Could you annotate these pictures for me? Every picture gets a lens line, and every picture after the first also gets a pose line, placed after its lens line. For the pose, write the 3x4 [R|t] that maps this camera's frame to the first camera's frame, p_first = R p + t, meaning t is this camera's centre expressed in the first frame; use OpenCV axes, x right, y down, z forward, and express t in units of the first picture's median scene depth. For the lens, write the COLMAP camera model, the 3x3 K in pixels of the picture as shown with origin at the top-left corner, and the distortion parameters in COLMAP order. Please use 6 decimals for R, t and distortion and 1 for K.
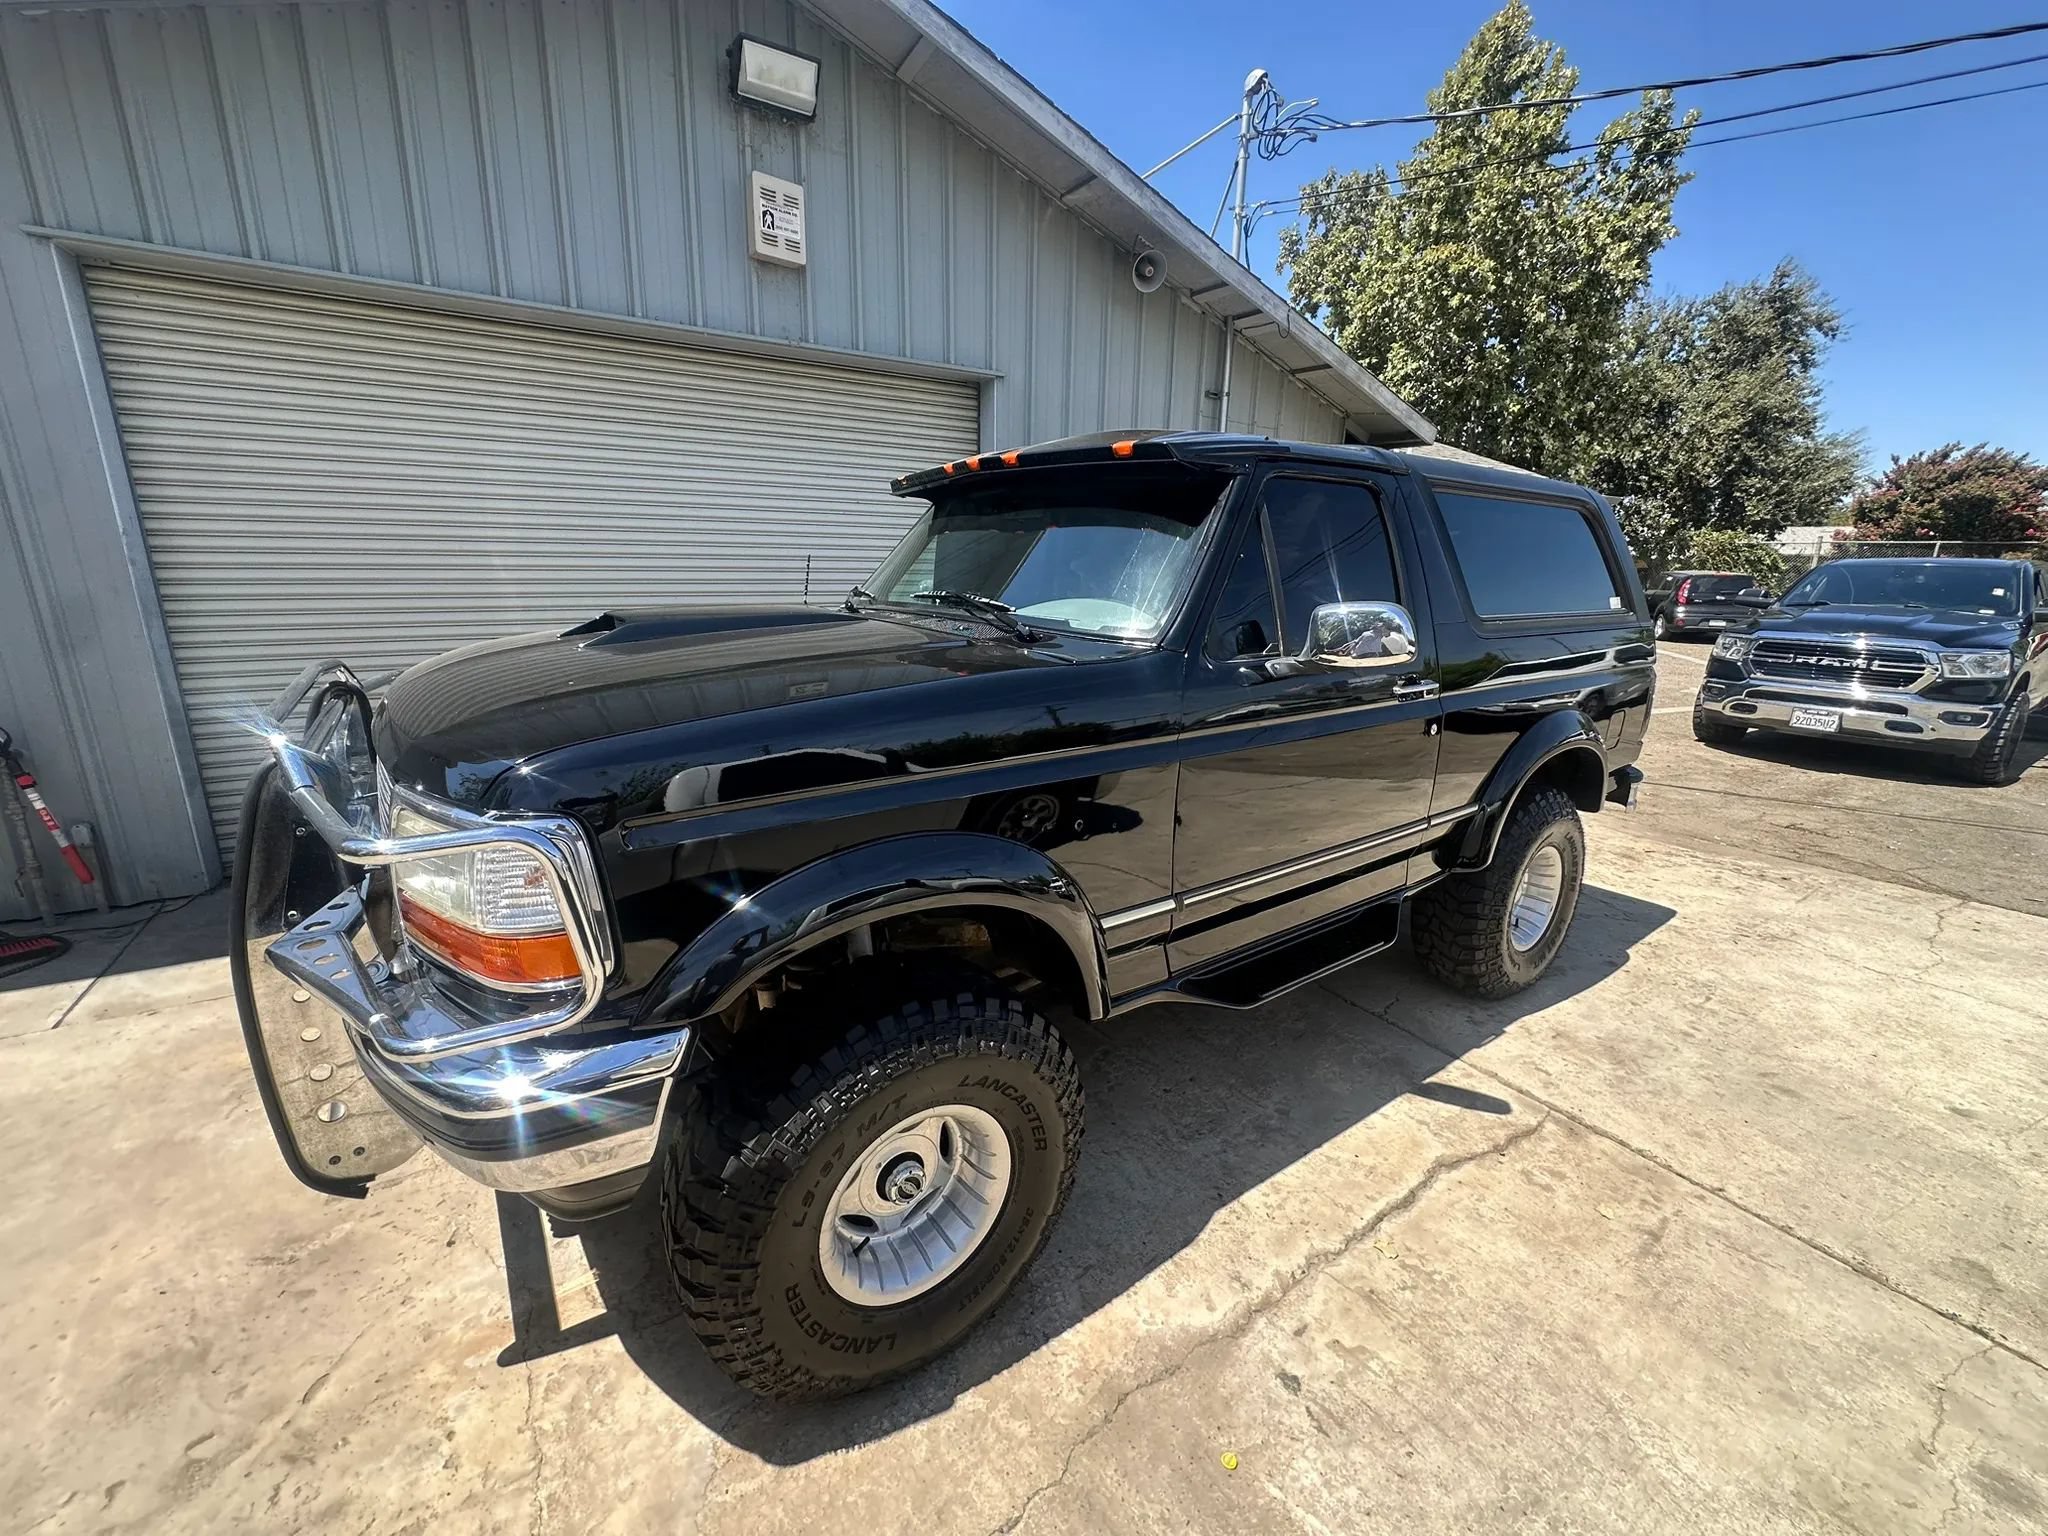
lens RADIAL K [[819.3, 0, 1022.0], [0, 819.3, 767.1], [0, 0, 1]] dist [-0.005852, 0.001196]
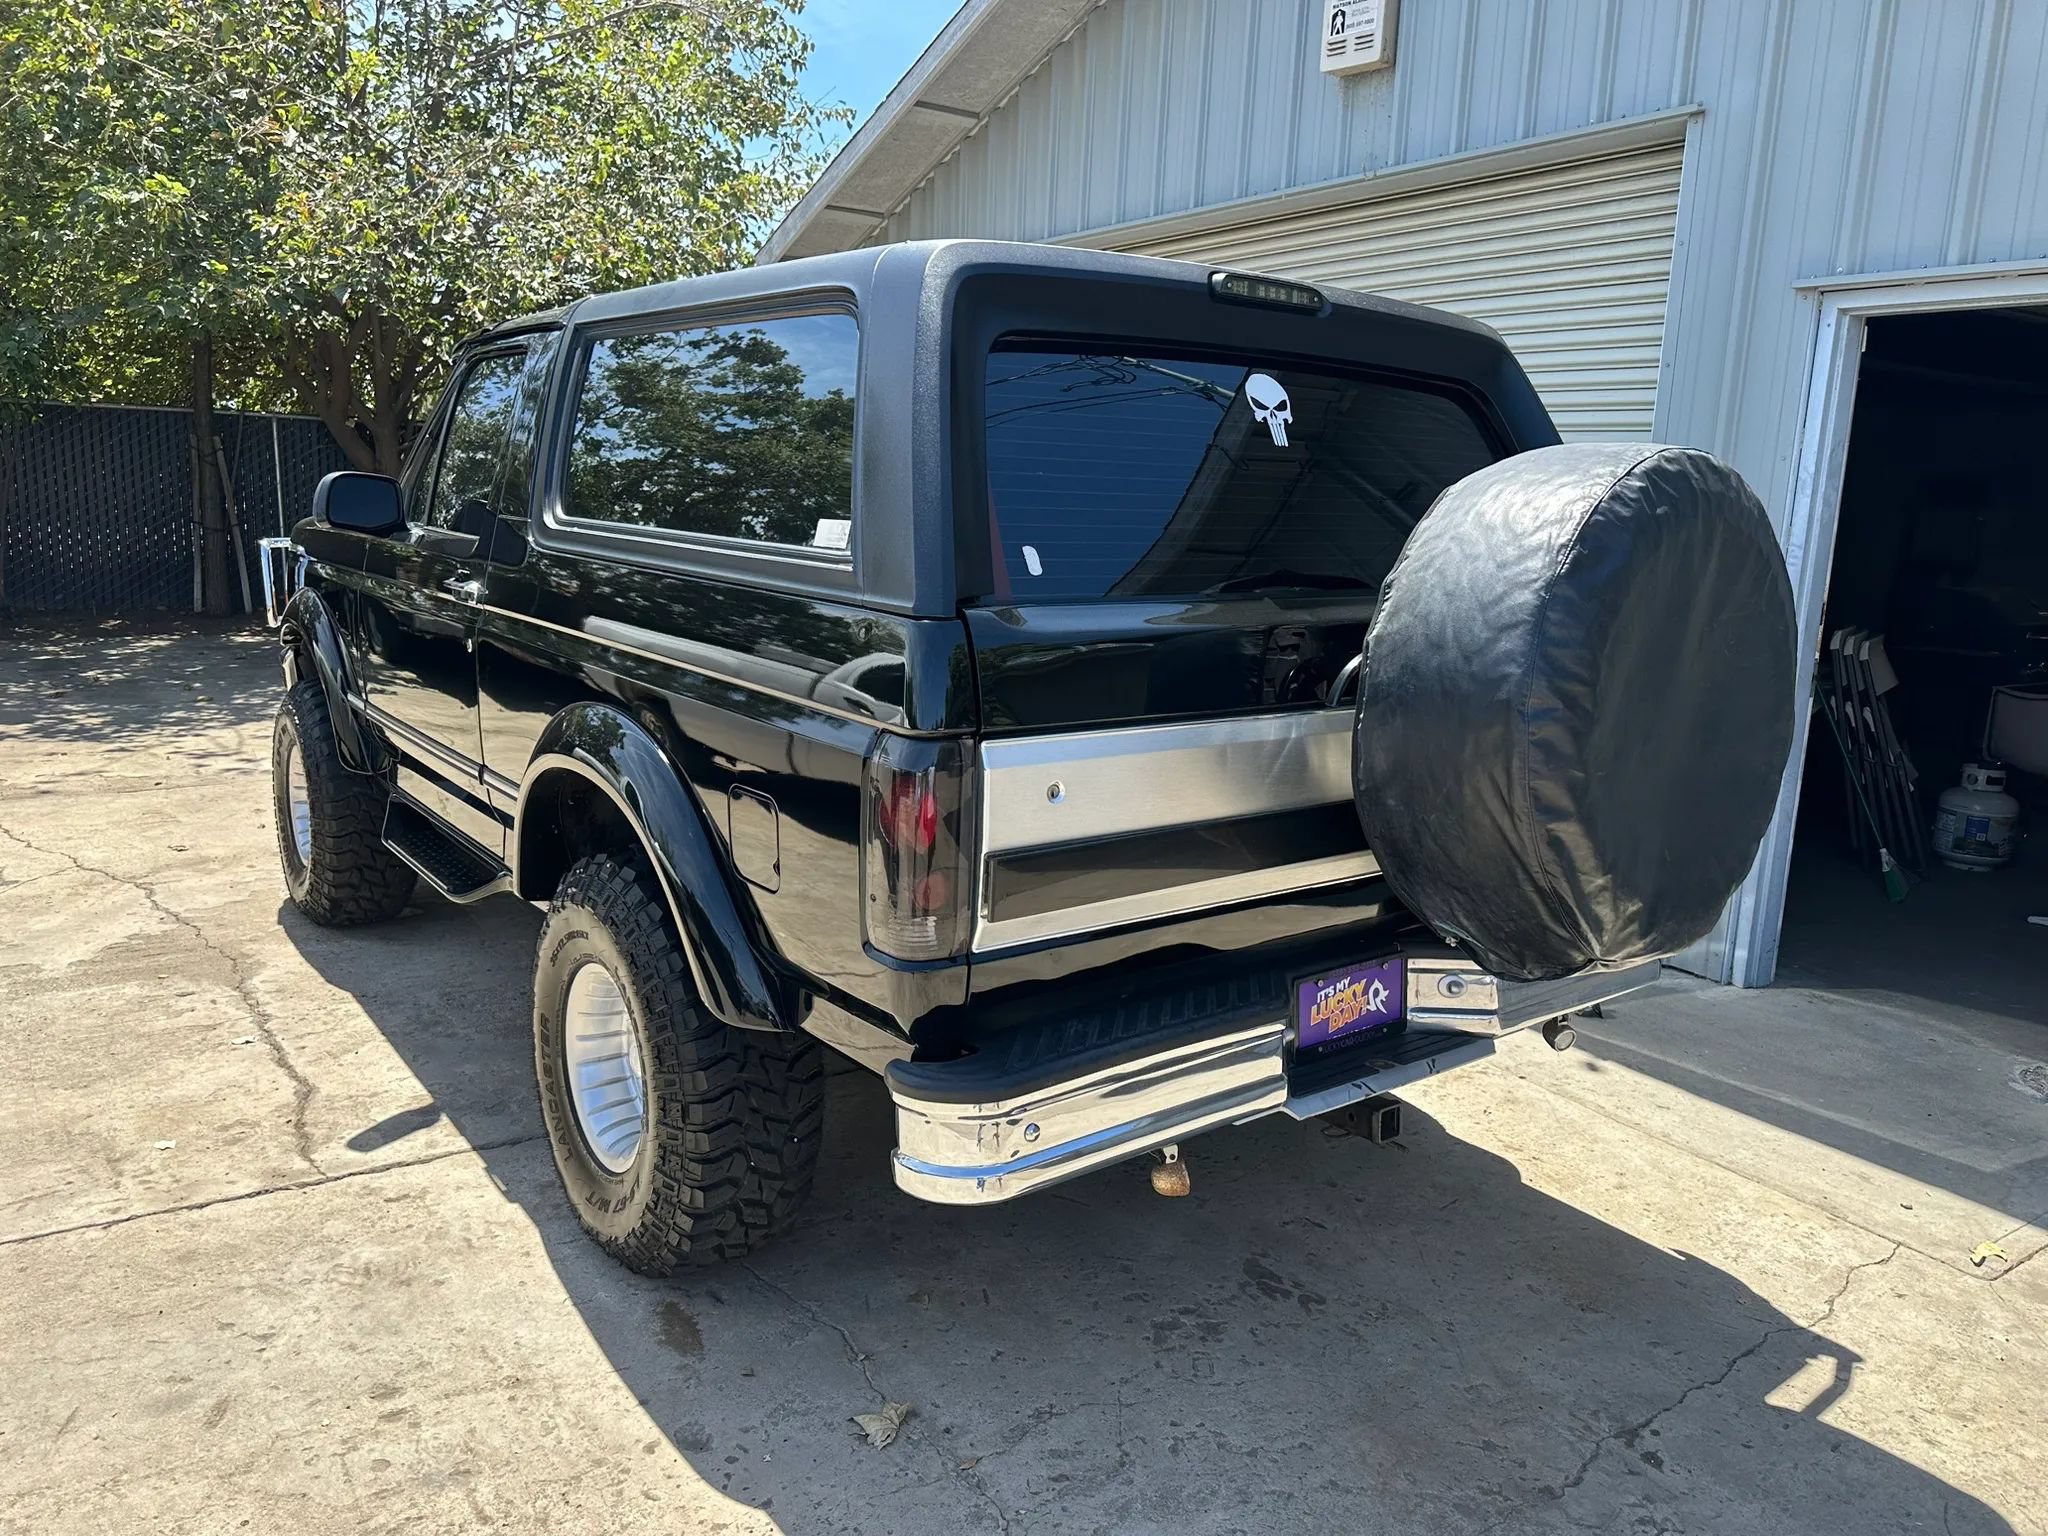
lens RADIAL K [[1460.7, 0, 1034.4], [0, 1460.7, 748.9], [0, 0, 1]] dist [0.015786, -0.023195]
pose [[0.031730, 0.170716, -0.984809, 1.284193], [-0.275689, 0.948577, 0.155553, -0.213952], [0.960723, 0.266566, 0.077163, 0.958010]]
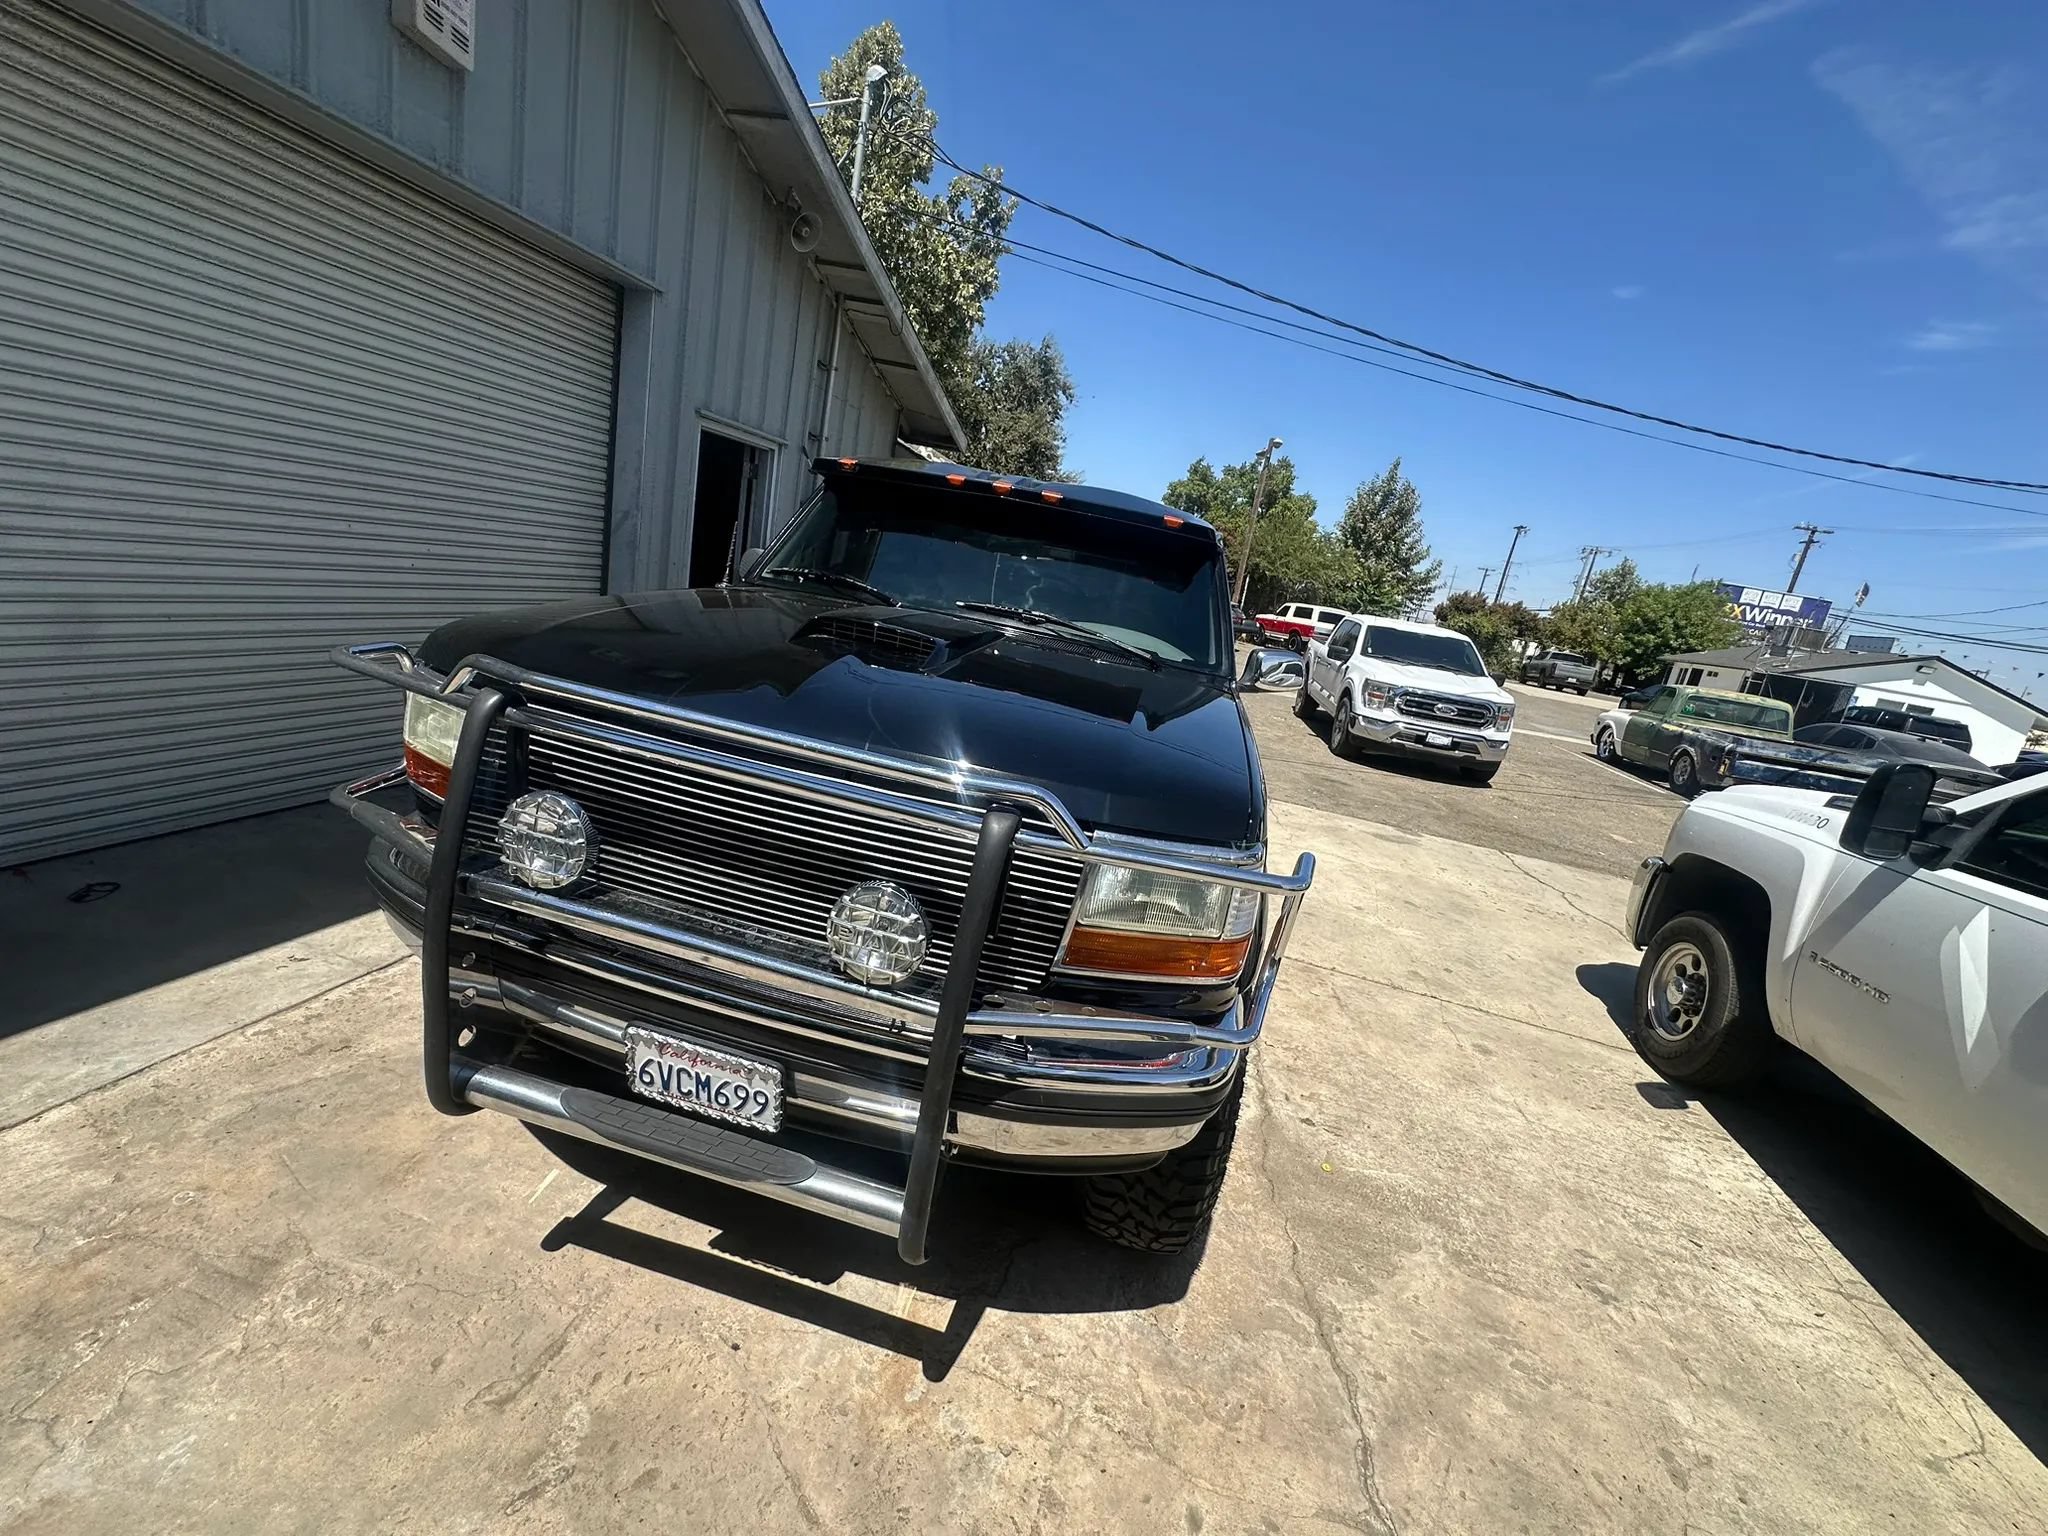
lens RADIAL K [[819.3, 0, 1022.6], [0, 819.3, 767.5], [0, 0, 1]] dist [-0.005852, 0.001196]
pose [[0.717418, -0.053340, 0.694598, -0.558782], [0.000092, 0.997072, 0.076473, -0.050942], [-0.696643, -0.054800, 0.715322, 0.106646]]
